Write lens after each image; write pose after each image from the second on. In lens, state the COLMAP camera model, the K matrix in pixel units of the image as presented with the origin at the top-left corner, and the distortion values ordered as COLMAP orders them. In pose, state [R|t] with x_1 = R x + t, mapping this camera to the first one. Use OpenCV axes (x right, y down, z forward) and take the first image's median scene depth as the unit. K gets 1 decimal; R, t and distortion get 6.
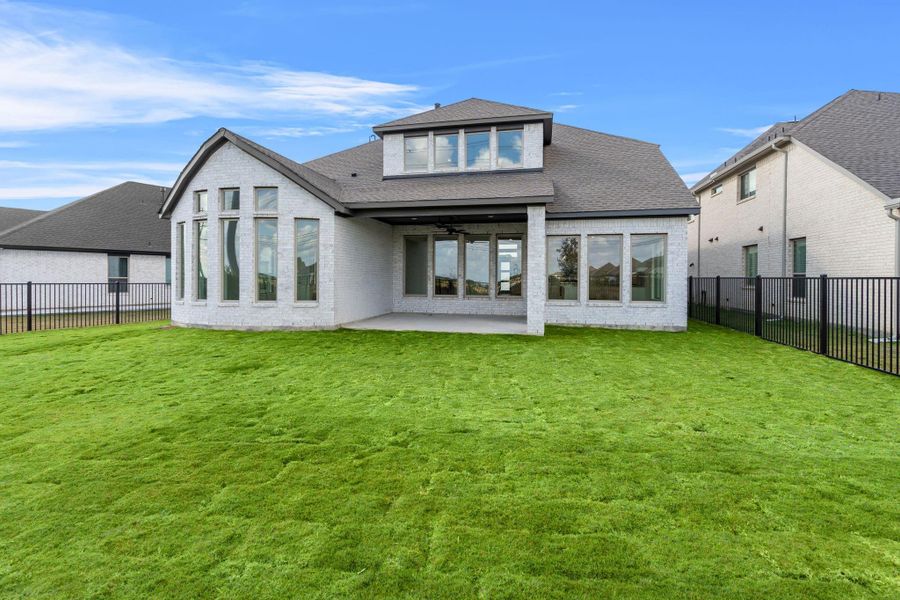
lens RADIAL K [[415.2, 0, 448.7], [0, 415.2, 290.2], [0, 0, 1]] dist [-0.002020, -0.000075]
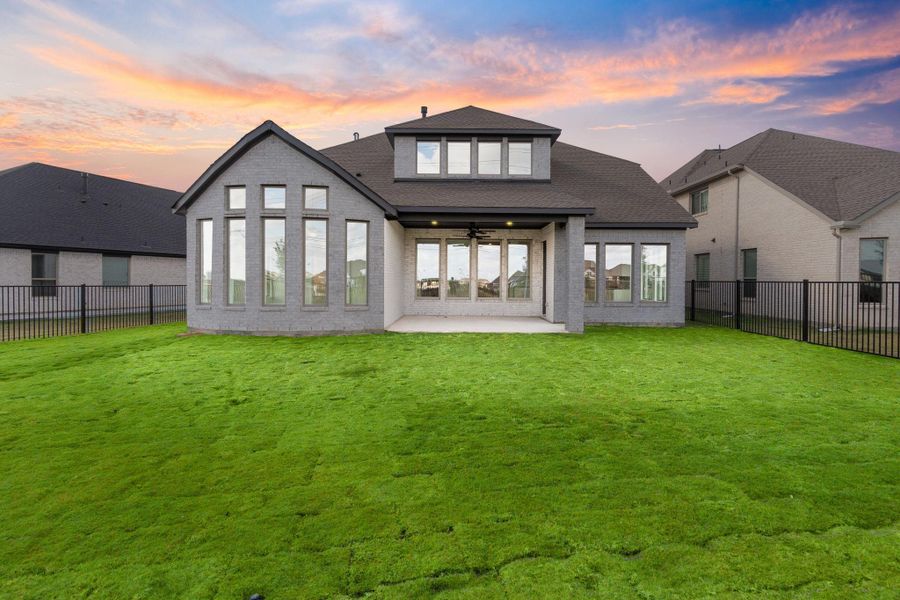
lens RADIAL K [[417.0, 0, 450.0], [0, 417.0, 300.0], [0, 0, 1]] dist [-0.000140, 0.000634]
pose [[0.975650, -0.007911, 0.219191, -0.315010], [0.003504, 0.999784, 0.020489, -0.003354], [-0.219306, -0.019222, 0.975467, -0.013579]]
